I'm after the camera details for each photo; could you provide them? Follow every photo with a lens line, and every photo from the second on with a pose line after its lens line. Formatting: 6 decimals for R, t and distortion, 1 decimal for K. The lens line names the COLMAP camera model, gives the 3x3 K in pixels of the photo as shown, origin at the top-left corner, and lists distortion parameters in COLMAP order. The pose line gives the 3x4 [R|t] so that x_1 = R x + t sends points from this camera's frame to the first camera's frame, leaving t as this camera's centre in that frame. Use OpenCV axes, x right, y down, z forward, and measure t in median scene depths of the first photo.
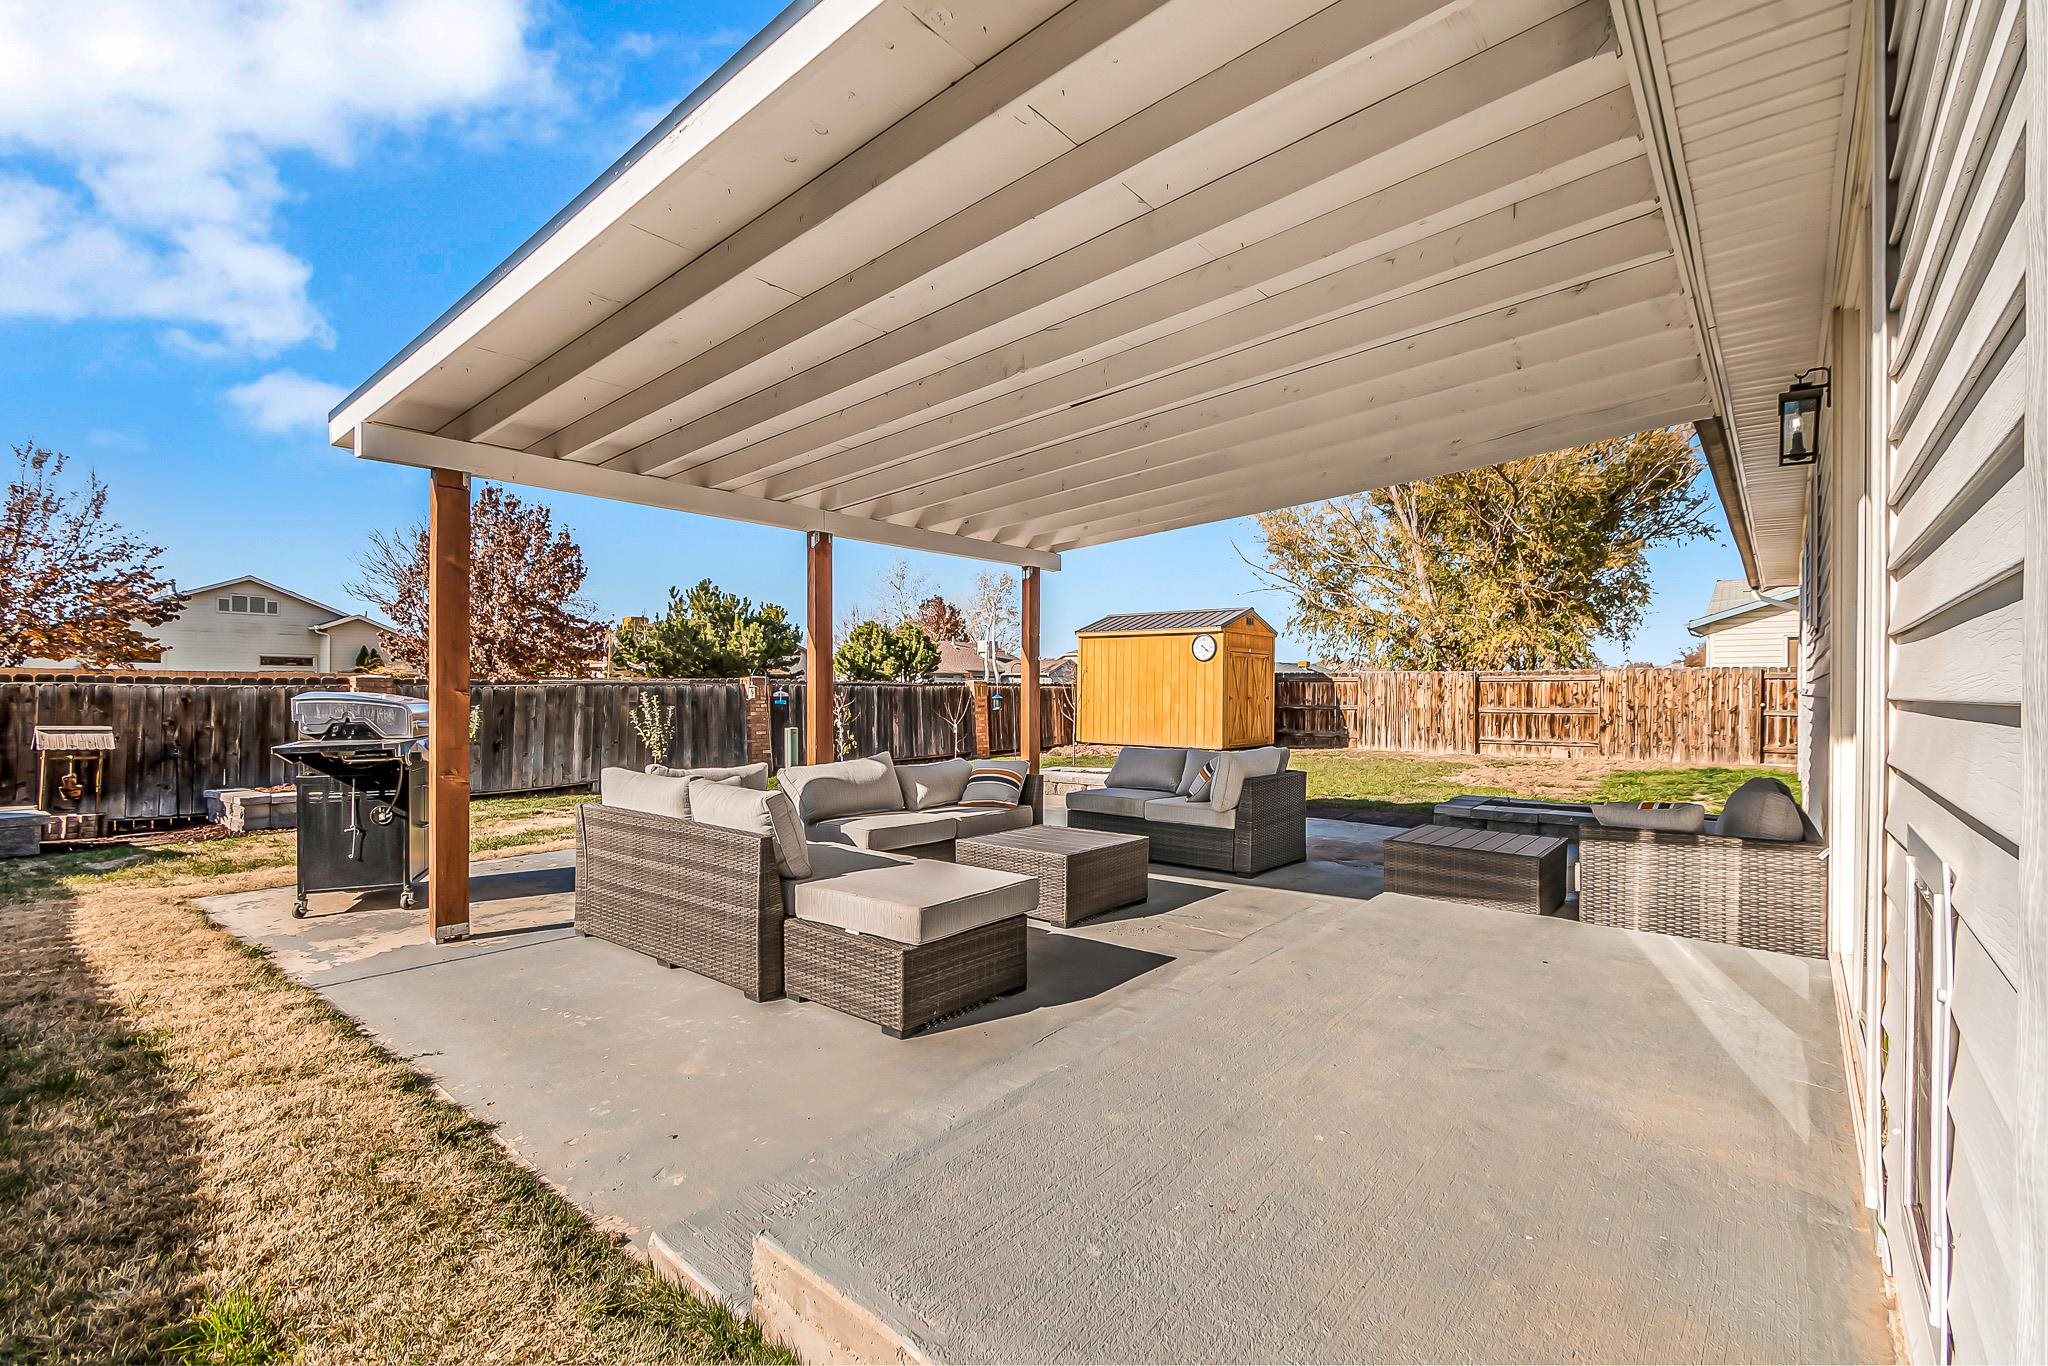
lens RADIAL K [[929.0, 0, 1025.0], [0, 929.0, 688.9], [0, 0, 1]] dist [0.004486, 0.000062]
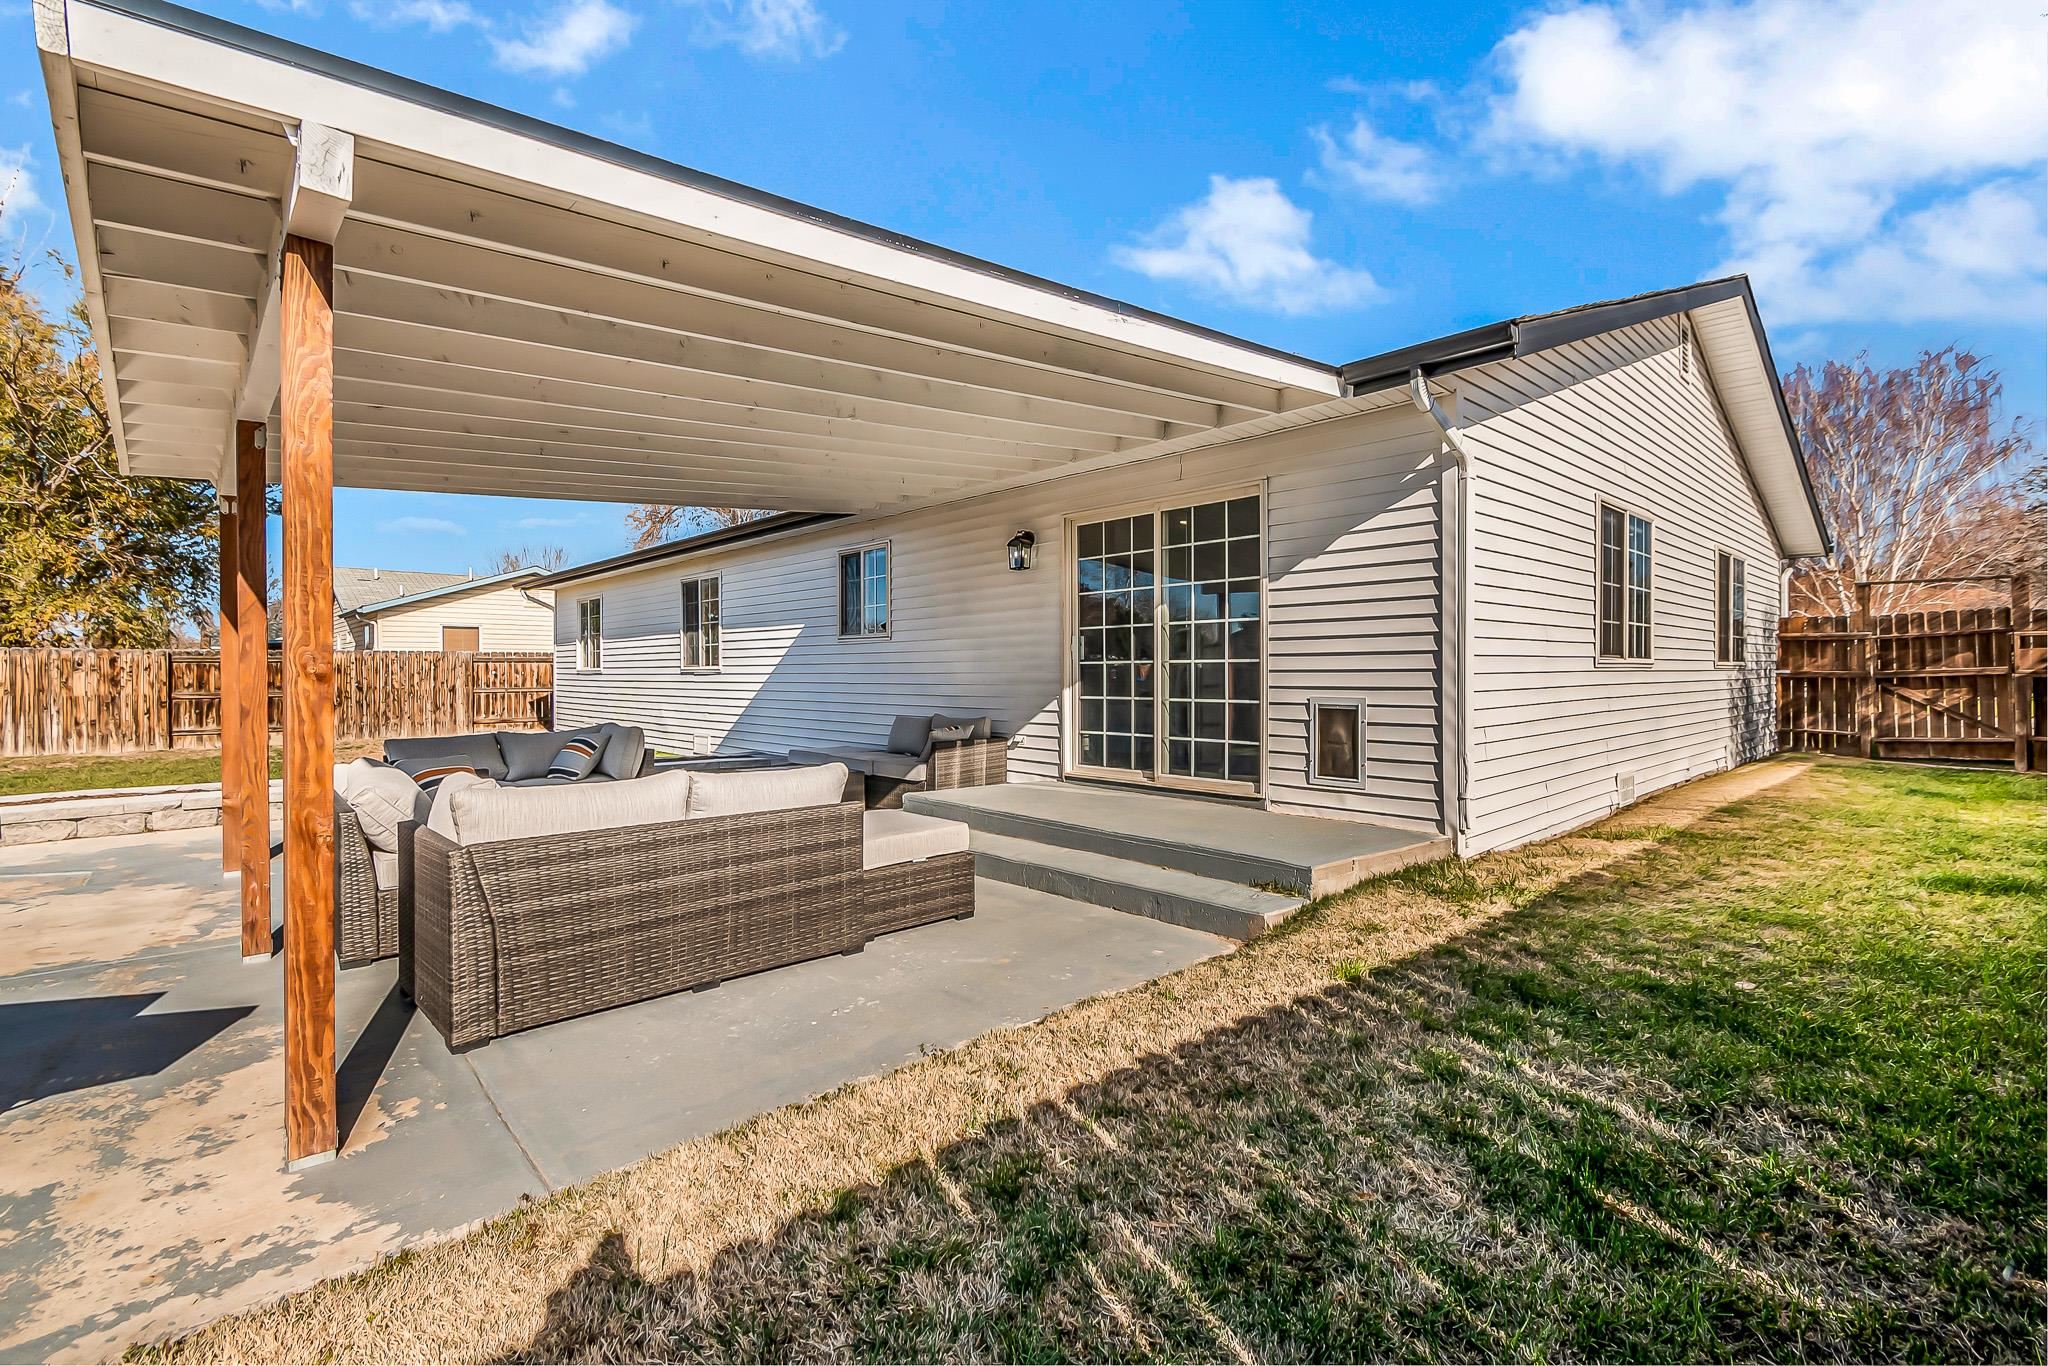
lens RADIAL K [[929.0, 0, 1034.5], [0, 929.0, 678.0], [0, 0, 1]] dist [0.004486, 0.000062]
pose [[0.101713, -0.010168, 0.994762, -0.277067], [0.002629, 0.999947, 0.009952, -0.000043], [-0.994810, 0.001603, 0.101734, 0.137996]]
